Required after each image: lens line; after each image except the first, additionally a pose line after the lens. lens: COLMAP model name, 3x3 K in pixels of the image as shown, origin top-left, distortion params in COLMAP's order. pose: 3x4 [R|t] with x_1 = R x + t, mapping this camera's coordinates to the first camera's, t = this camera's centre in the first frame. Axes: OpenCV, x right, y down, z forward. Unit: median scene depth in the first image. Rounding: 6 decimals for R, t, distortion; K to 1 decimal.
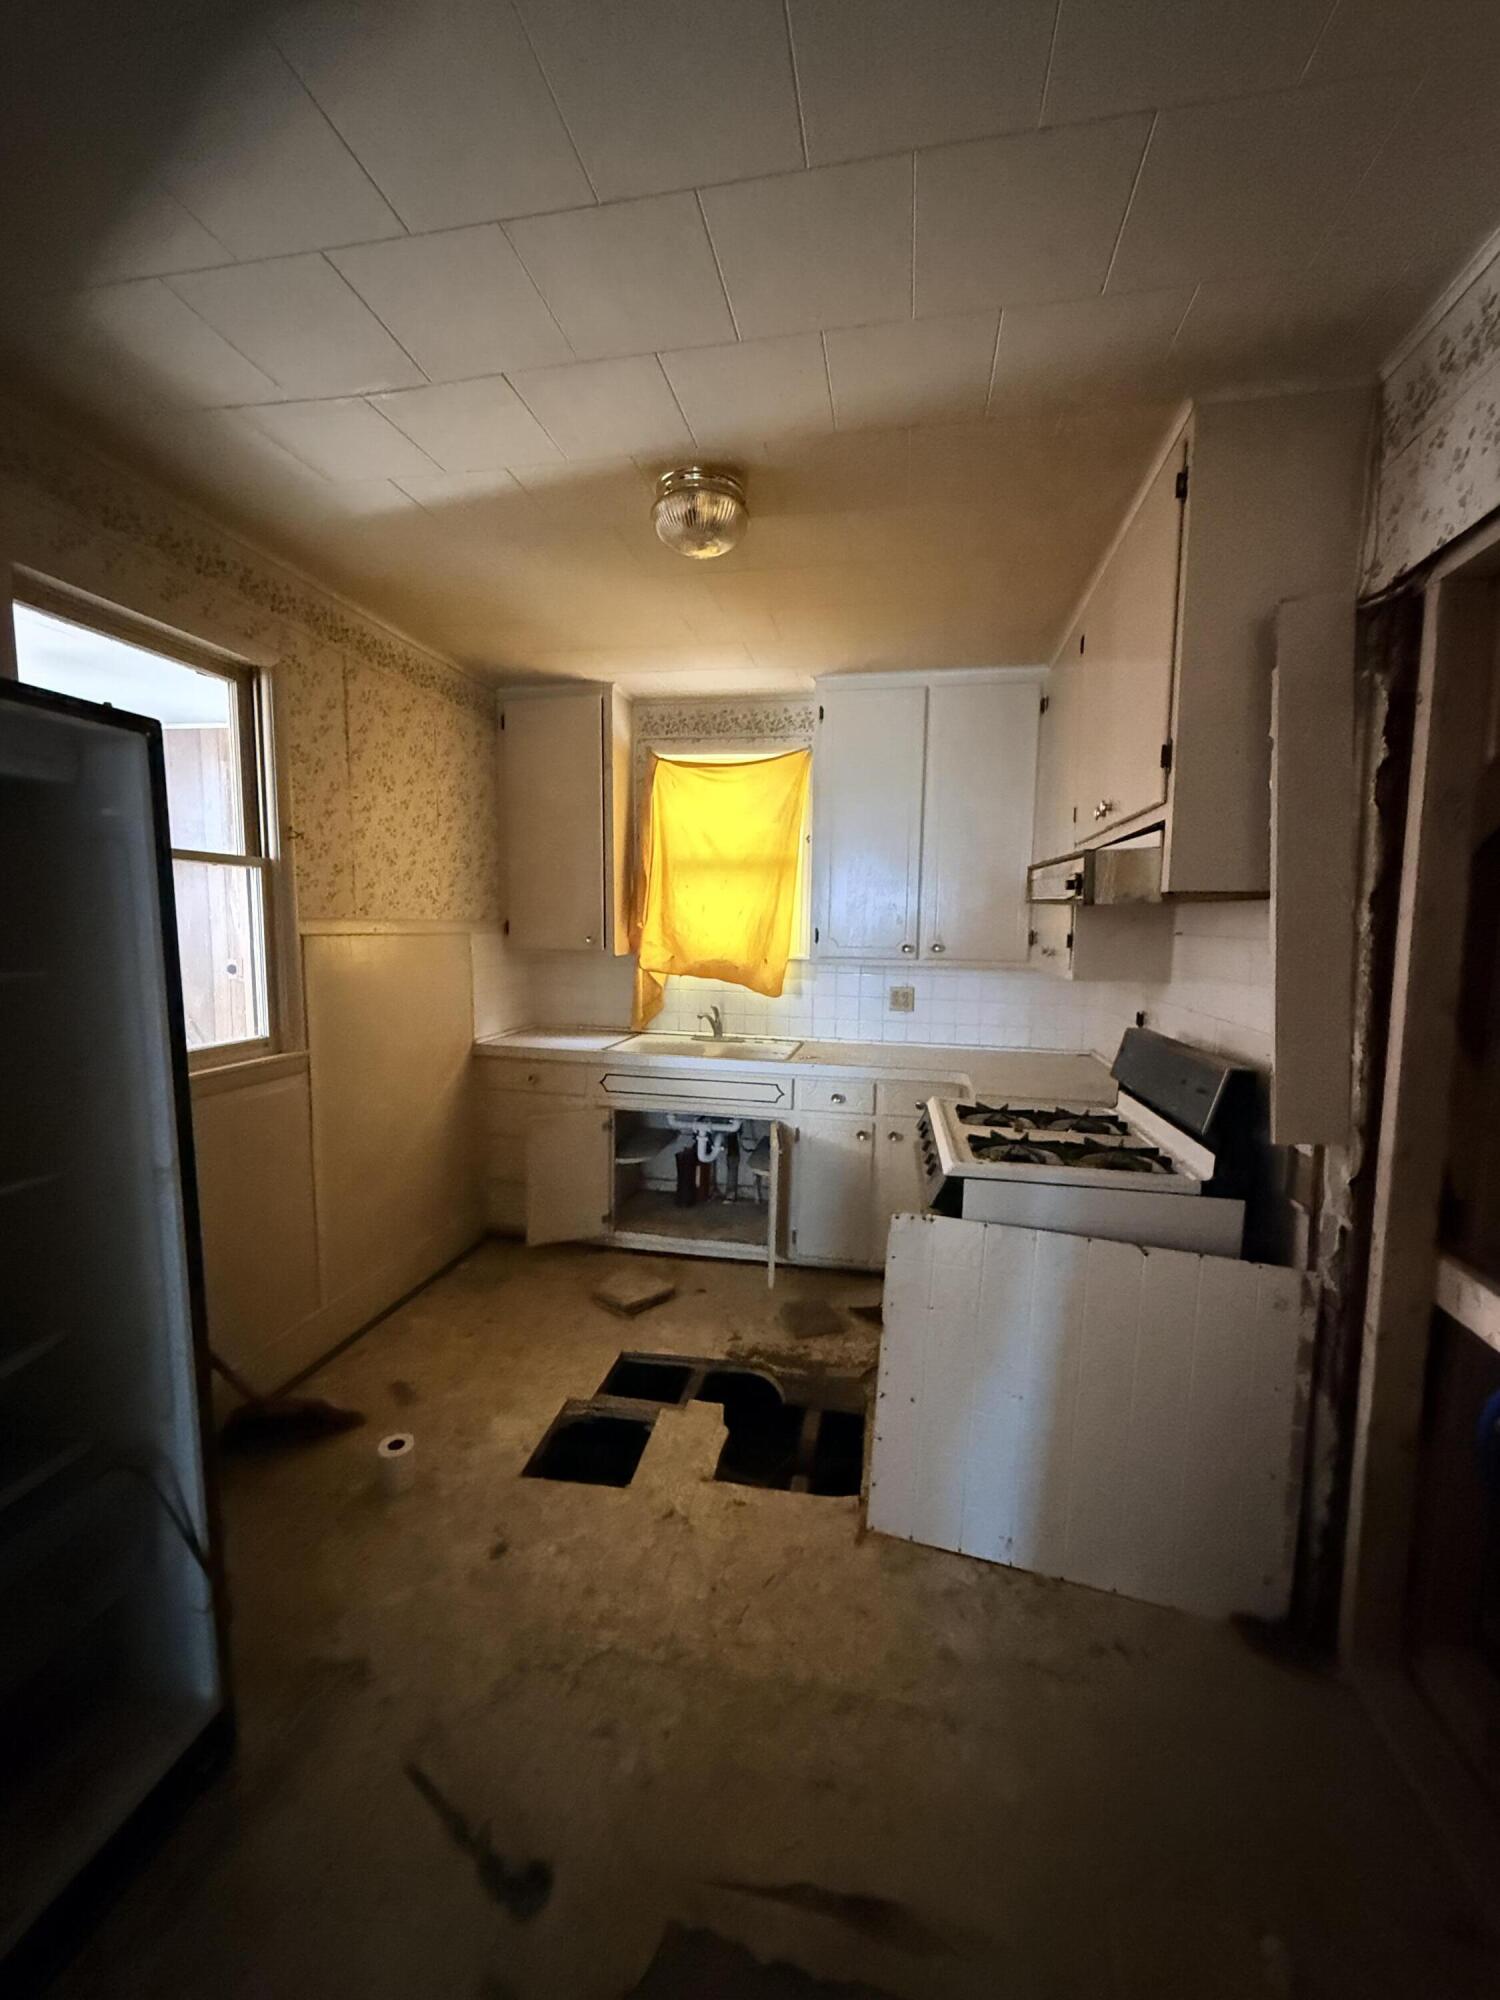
lens RADIAL K [[804.1, 0, 747.2], [0, 804.1, 1001.7], [0, 0, 1]] dist [-0.000344, 0.000888]
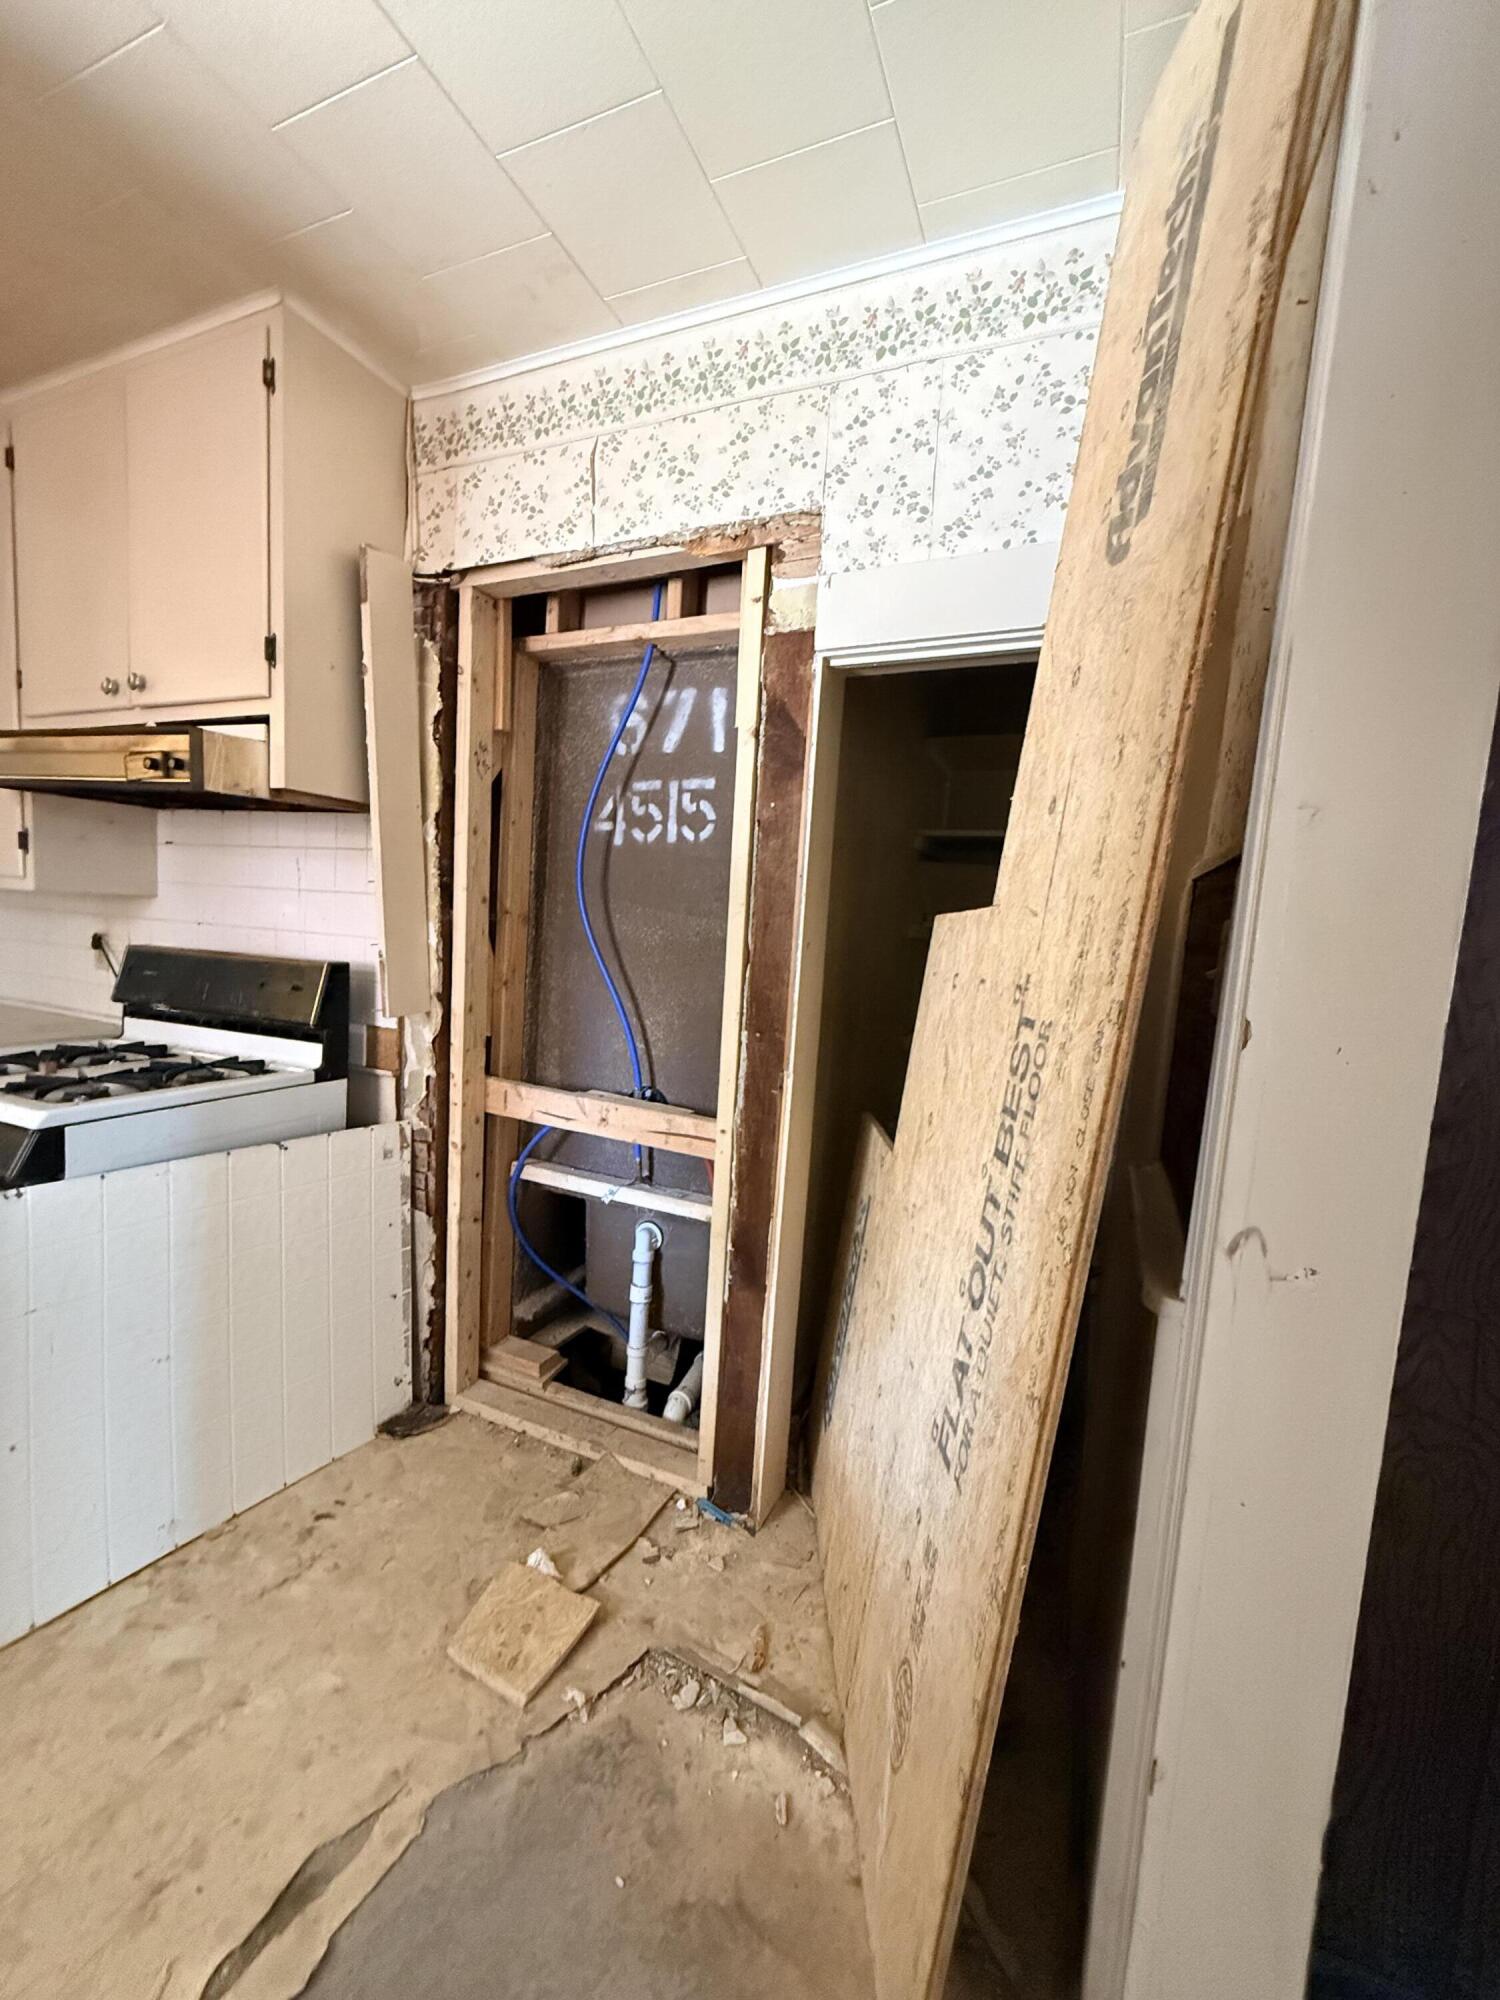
lens RADIAL K [[804.1, 0, 746.5], [0, 804.1, 1001.9], [0, 0, 1]] dist [-0.000344, 0.000888]
pose [[0.214624, -0.095680, 0.971999, -0.368649], [0.040624, 0.995203, 0.088994, 0.066026], [-0.975852, 0.020386, 0.217481, 0.215264]]
